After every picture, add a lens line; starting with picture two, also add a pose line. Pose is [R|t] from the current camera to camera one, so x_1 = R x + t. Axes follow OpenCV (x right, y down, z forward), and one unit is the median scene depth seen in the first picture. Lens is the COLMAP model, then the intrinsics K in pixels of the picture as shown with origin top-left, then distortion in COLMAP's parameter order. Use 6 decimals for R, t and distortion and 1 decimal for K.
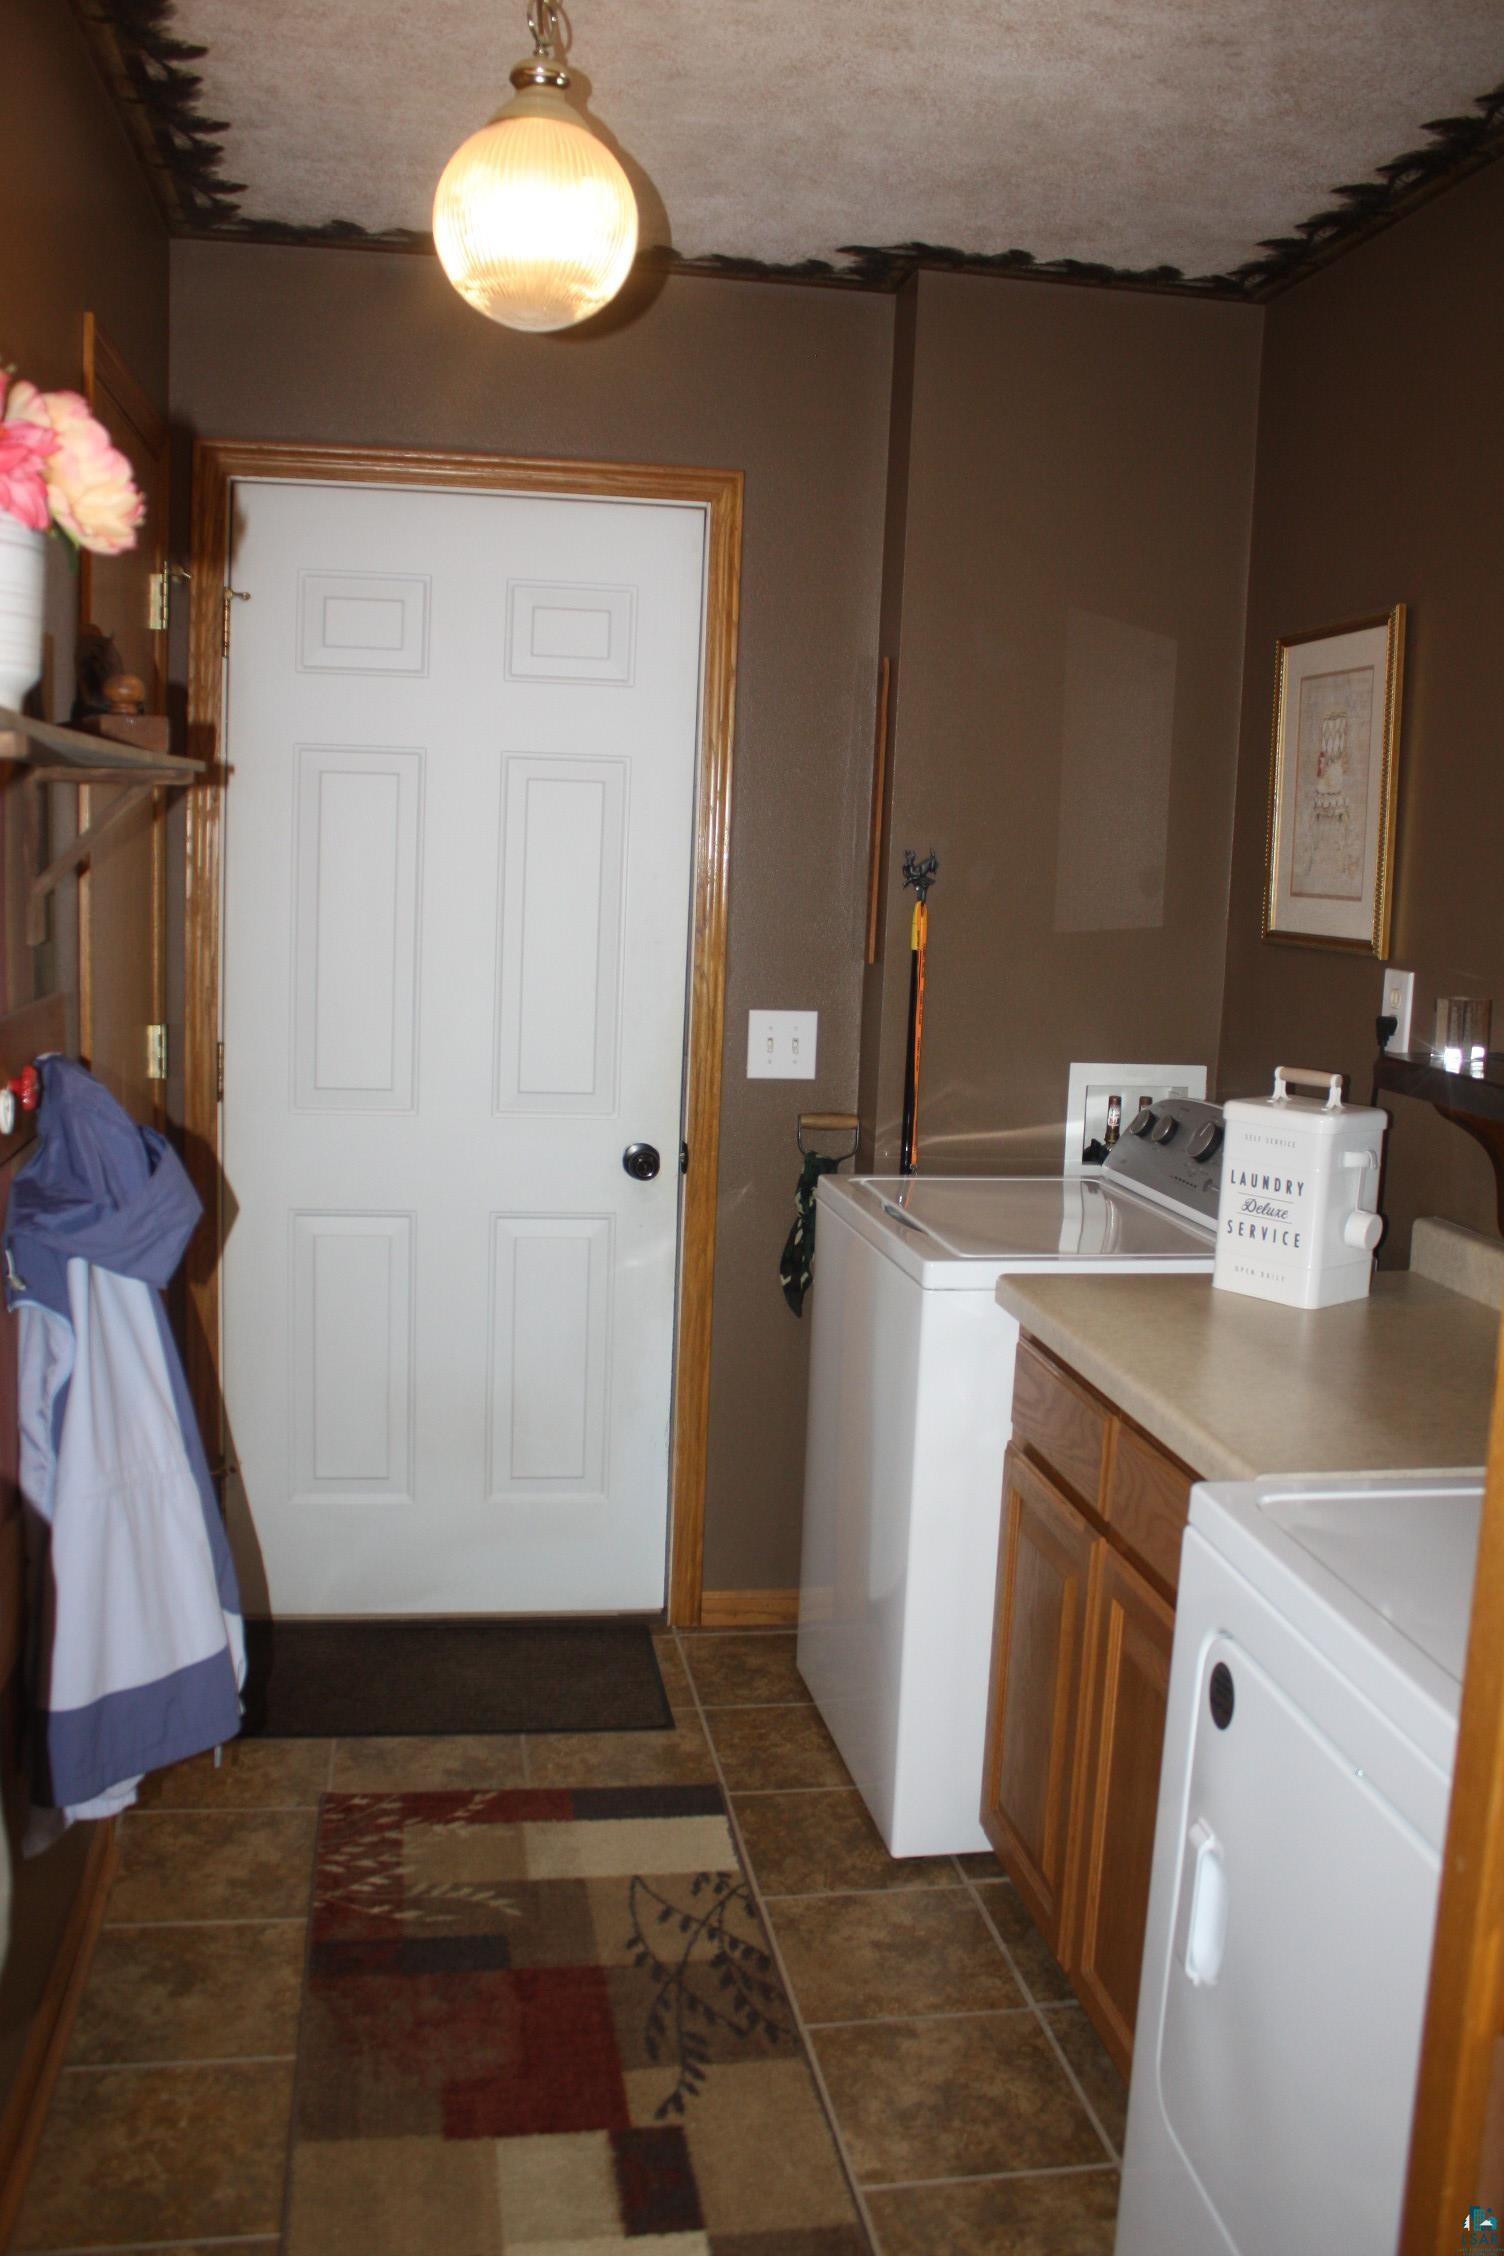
lens RADIAL K [[1894.1, 0, 747.5], [0, 1894.1, 1127.0], [0, 0, 1]] dist [-0.167266, 0.146554]
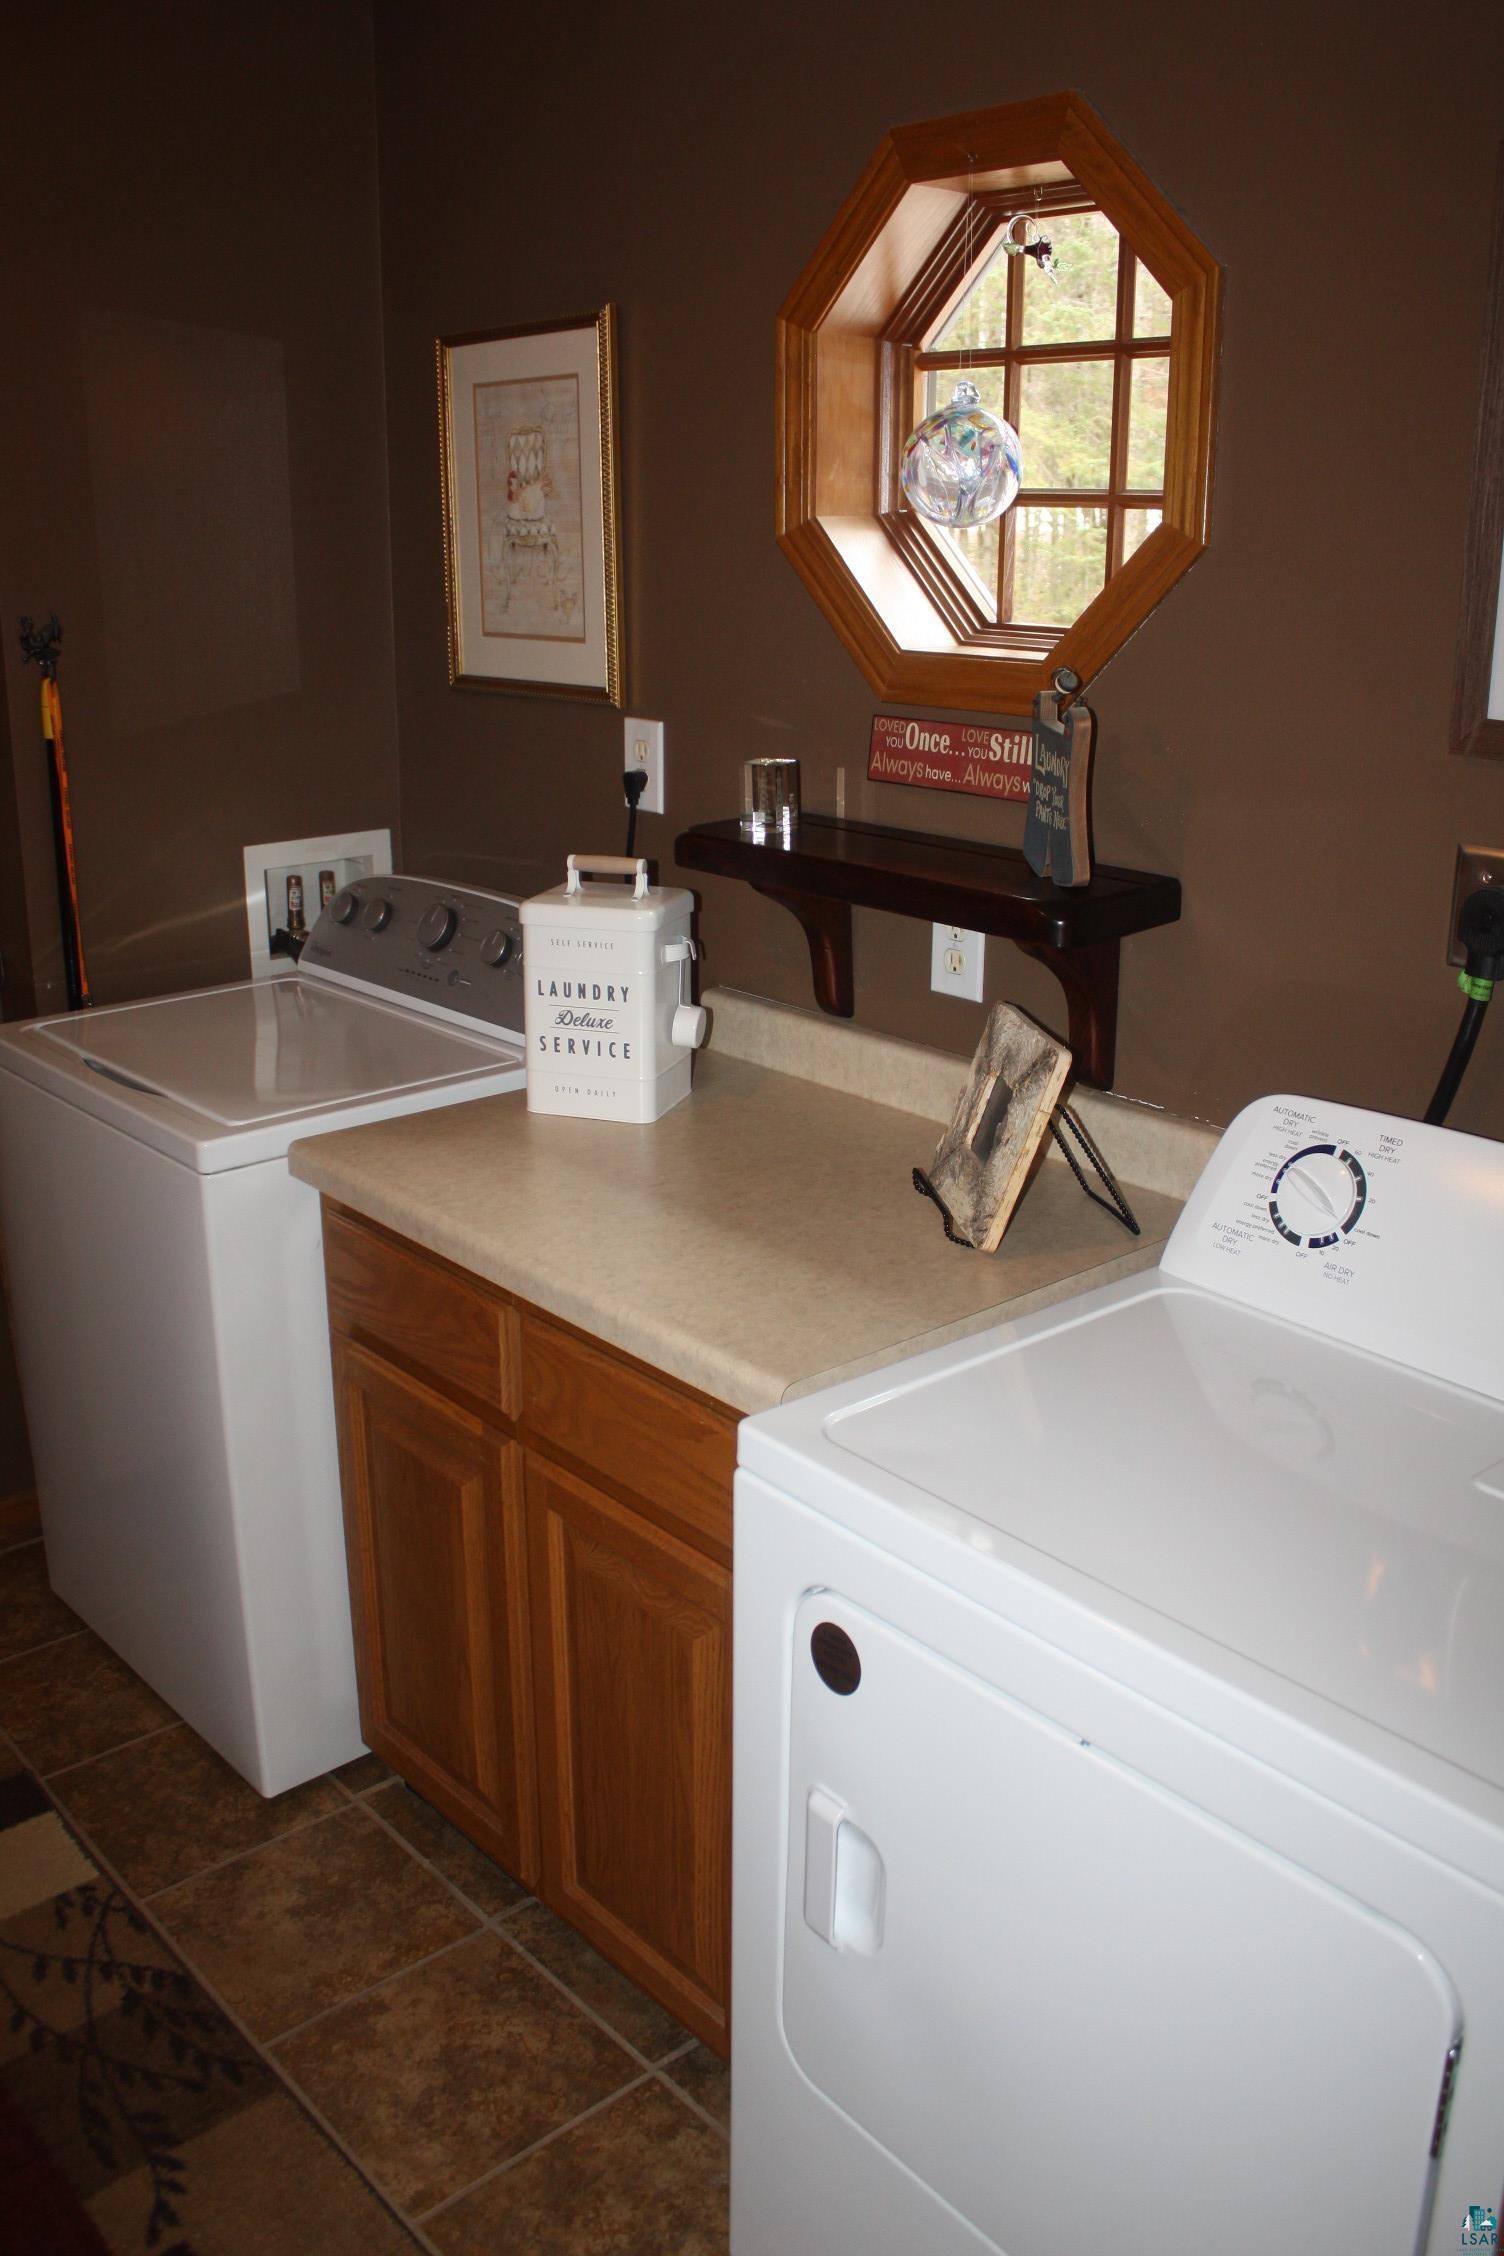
lens RADIAL K [[1894.1, 0, 738.7], [0, 1894.1, 1128.8], [0, 0, 1]] dist [-0.167266, 0.146554]
pose [[0.850074, -0.193988, 0.489636, -0.102489], [0.105832, 0.973649, 0.202009, -0.073767], [-0.515921, -0.119904, 0.848203, 0.182707]]
